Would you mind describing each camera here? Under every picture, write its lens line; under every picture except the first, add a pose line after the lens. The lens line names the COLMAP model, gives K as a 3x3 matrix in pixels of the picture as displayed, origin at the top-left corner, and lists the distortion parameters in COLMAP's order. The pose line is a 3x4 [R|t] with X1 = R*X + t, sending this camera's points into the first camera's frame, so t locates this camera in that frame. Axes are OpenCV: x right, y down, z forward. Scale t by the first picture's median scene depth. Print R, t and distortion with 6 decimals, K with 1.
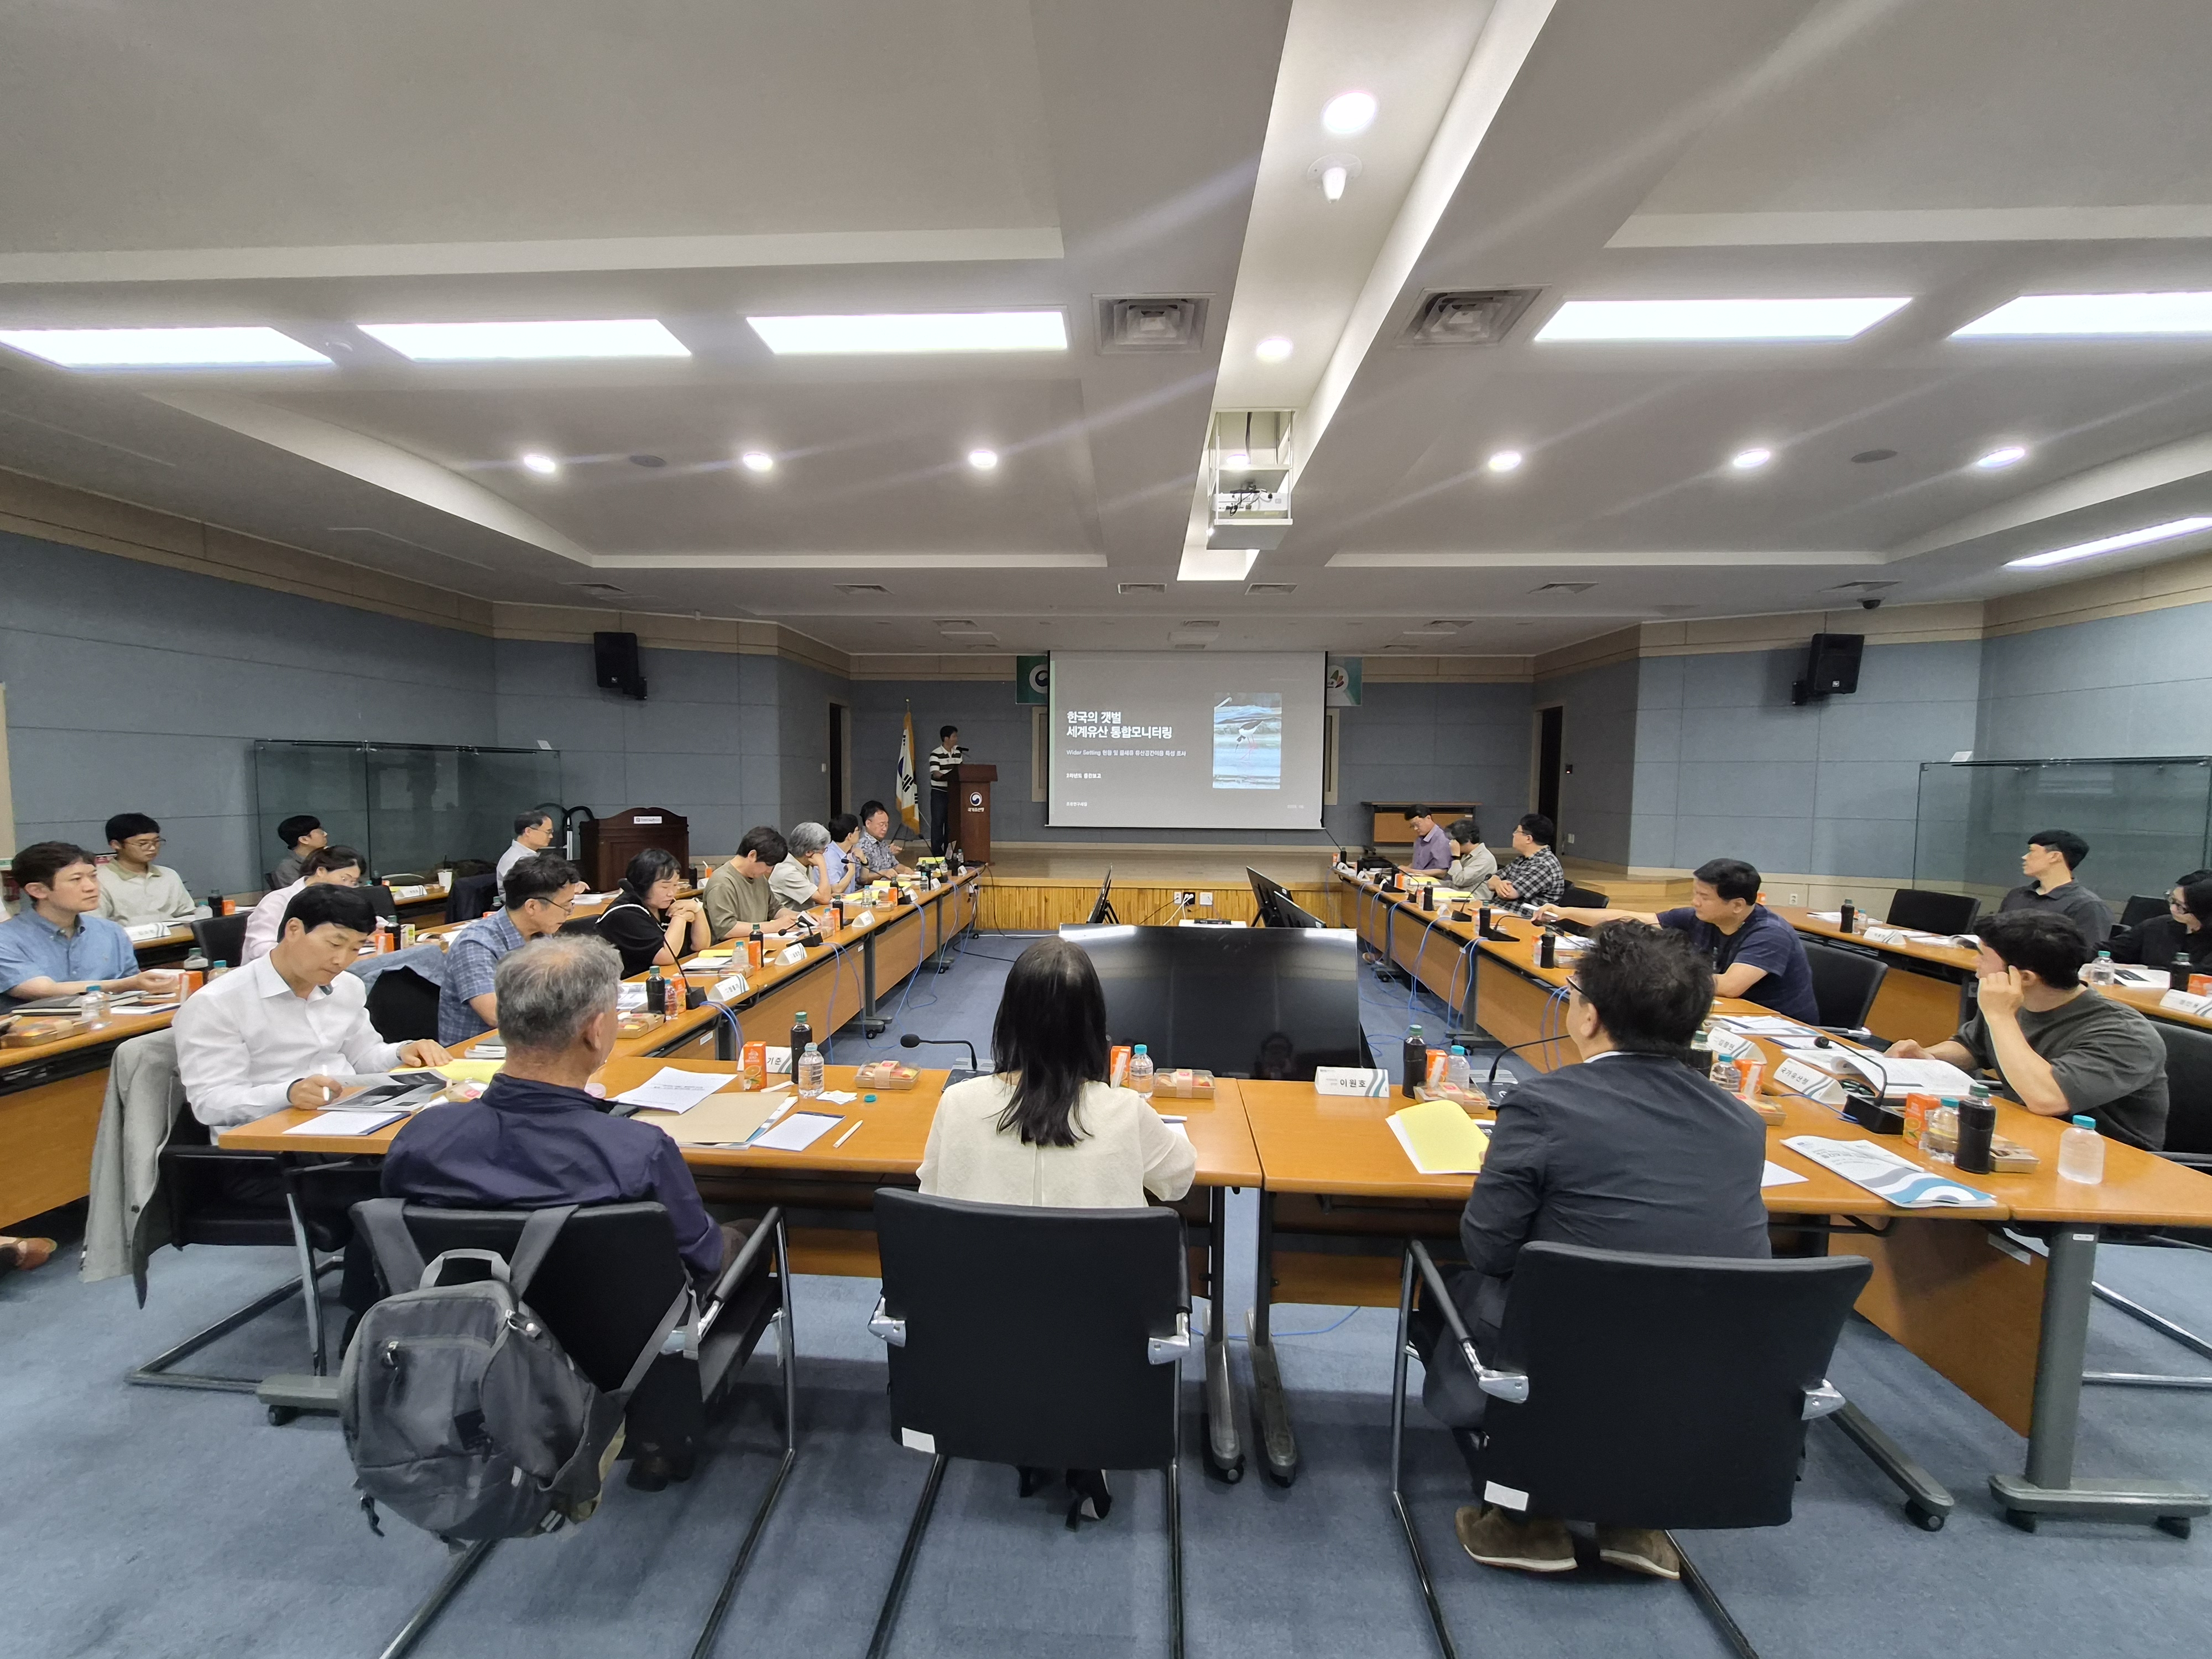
lens RADIAL K [[862.9, 0, 1096.0], [0, 862.9, 841.3], [0, 0, 1]] dist [-0.003156, -0.000218]
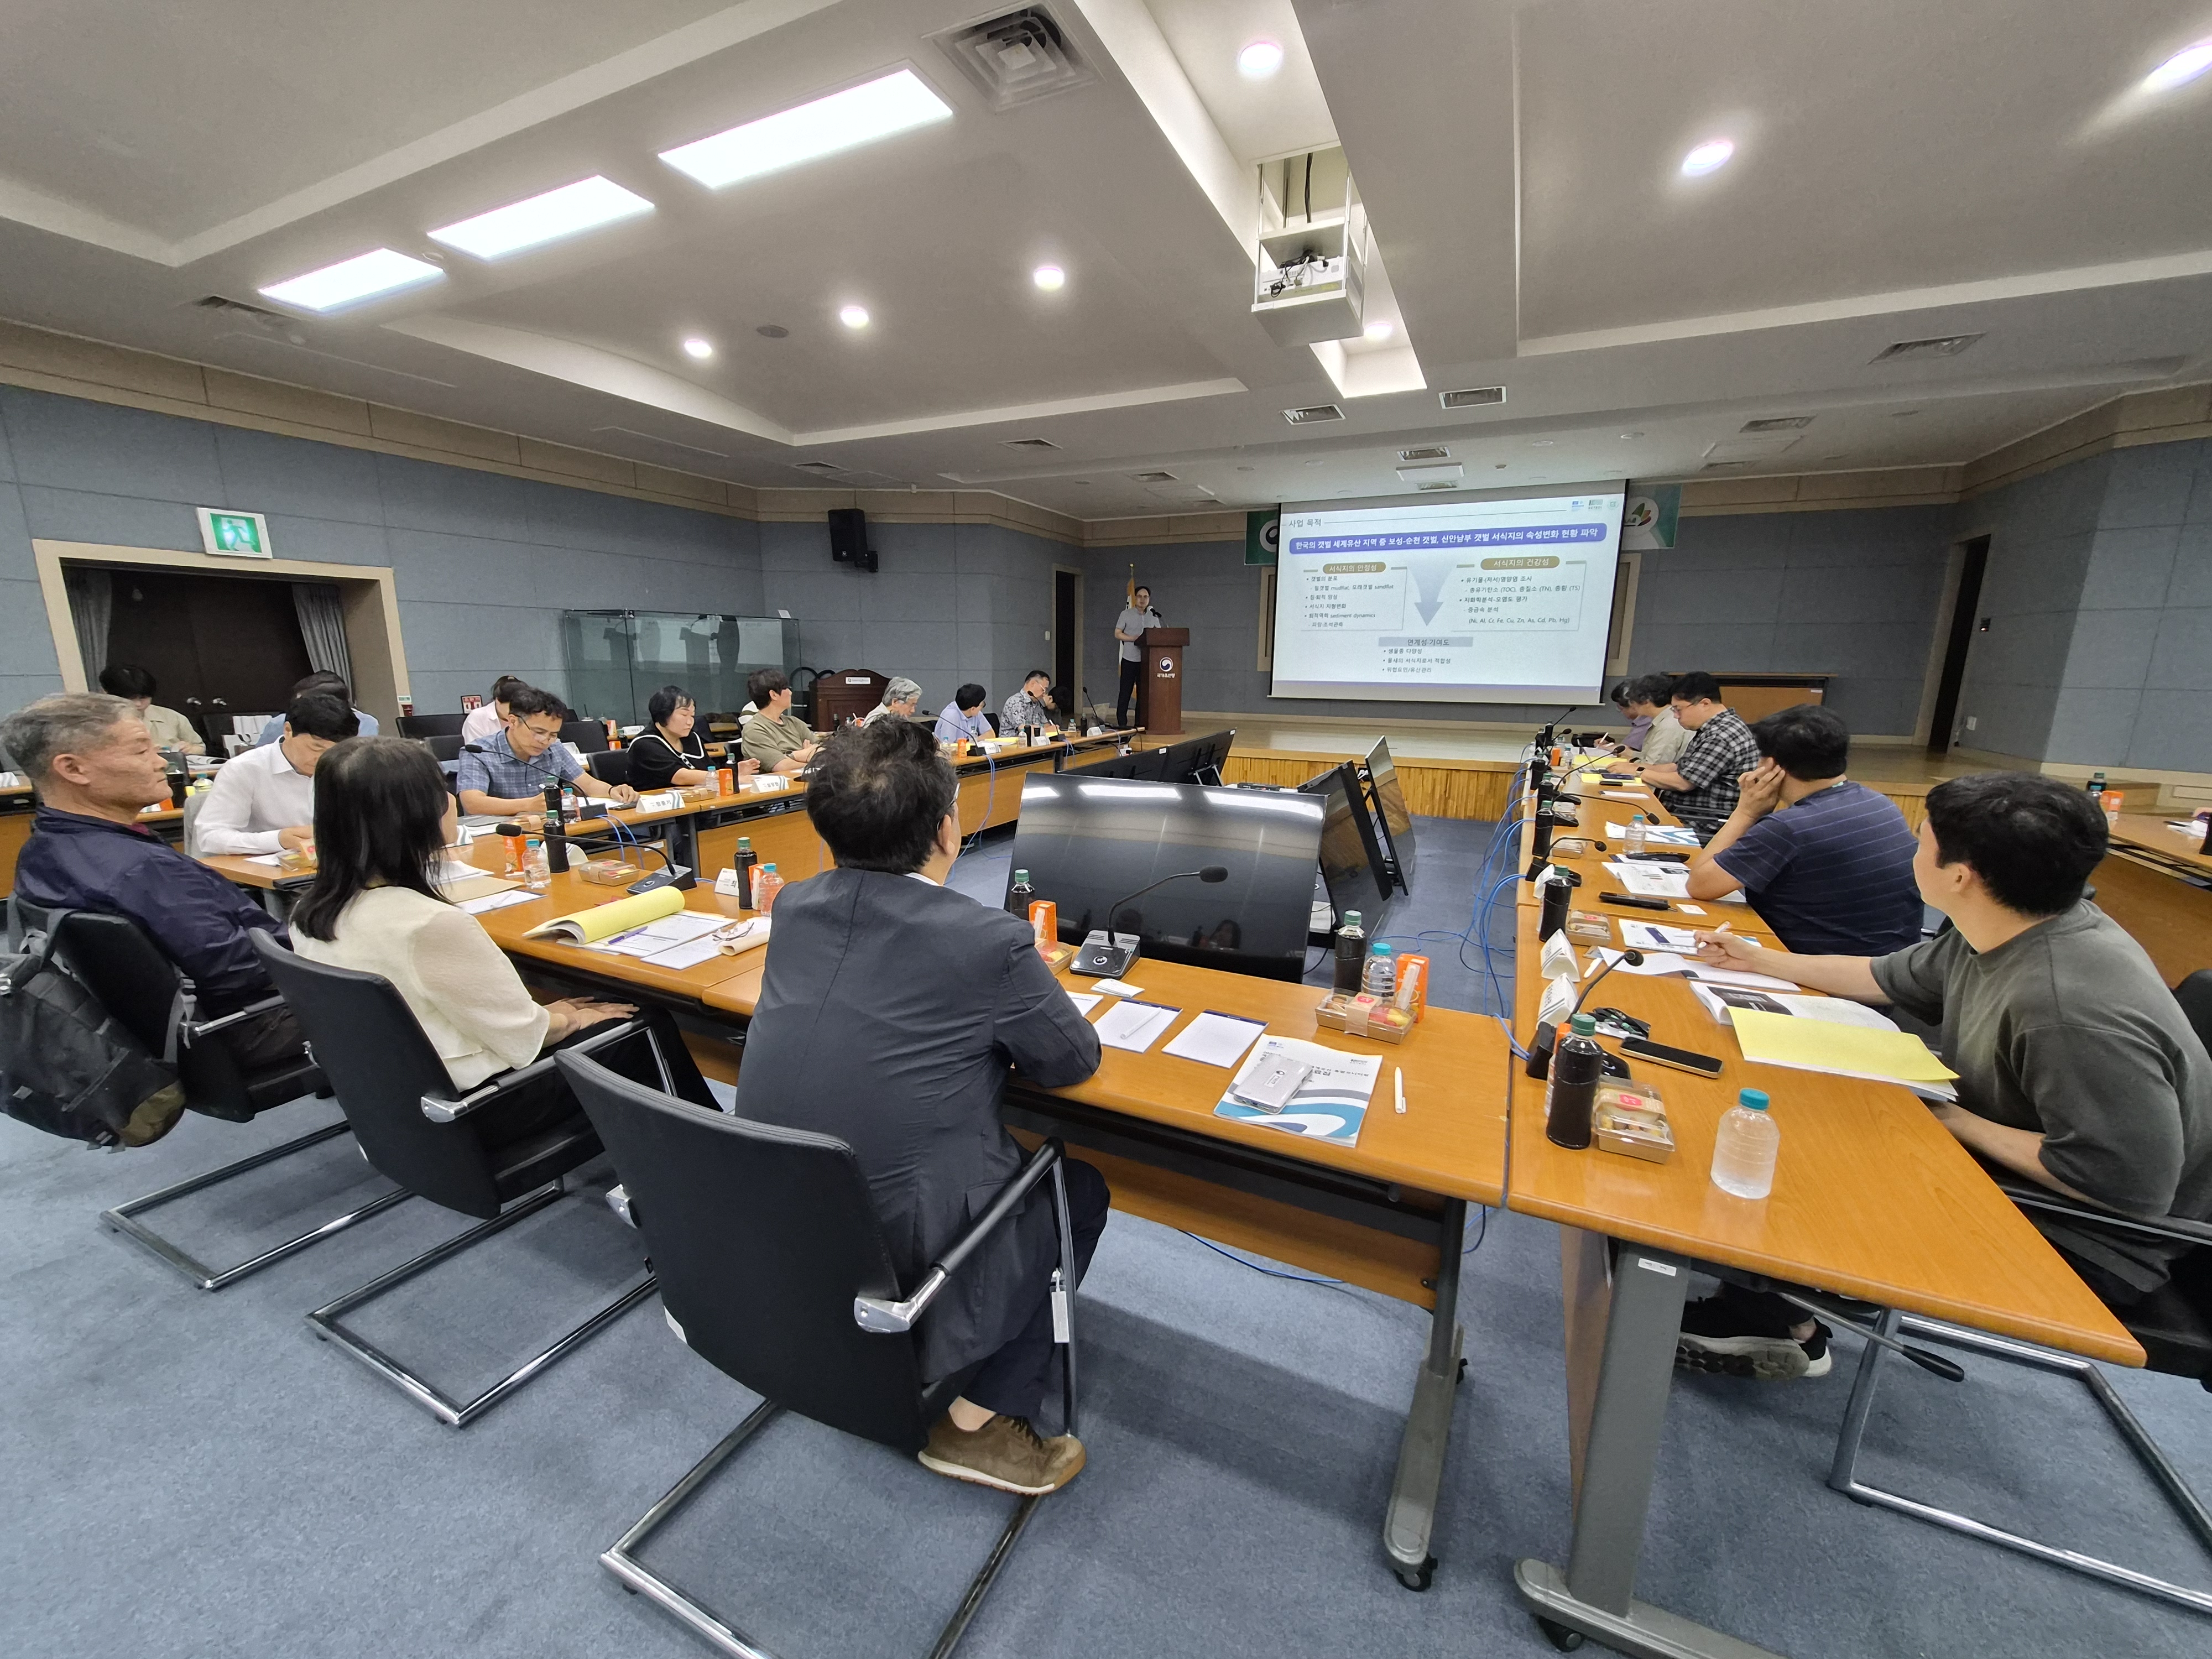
lens RADIAL K [[862.9, 0, 1096.0], [0, 862.9, 841.3], [0, 0, 1]] dist [-0.003156, -0.000218]
pose [[0.922091, 0.077868, -0.379057, 0.192879], [-0.026108, 0.989832, 0.139827, 0.016202], [0.386091, -0.119037, 0.914748, 0.061568]]
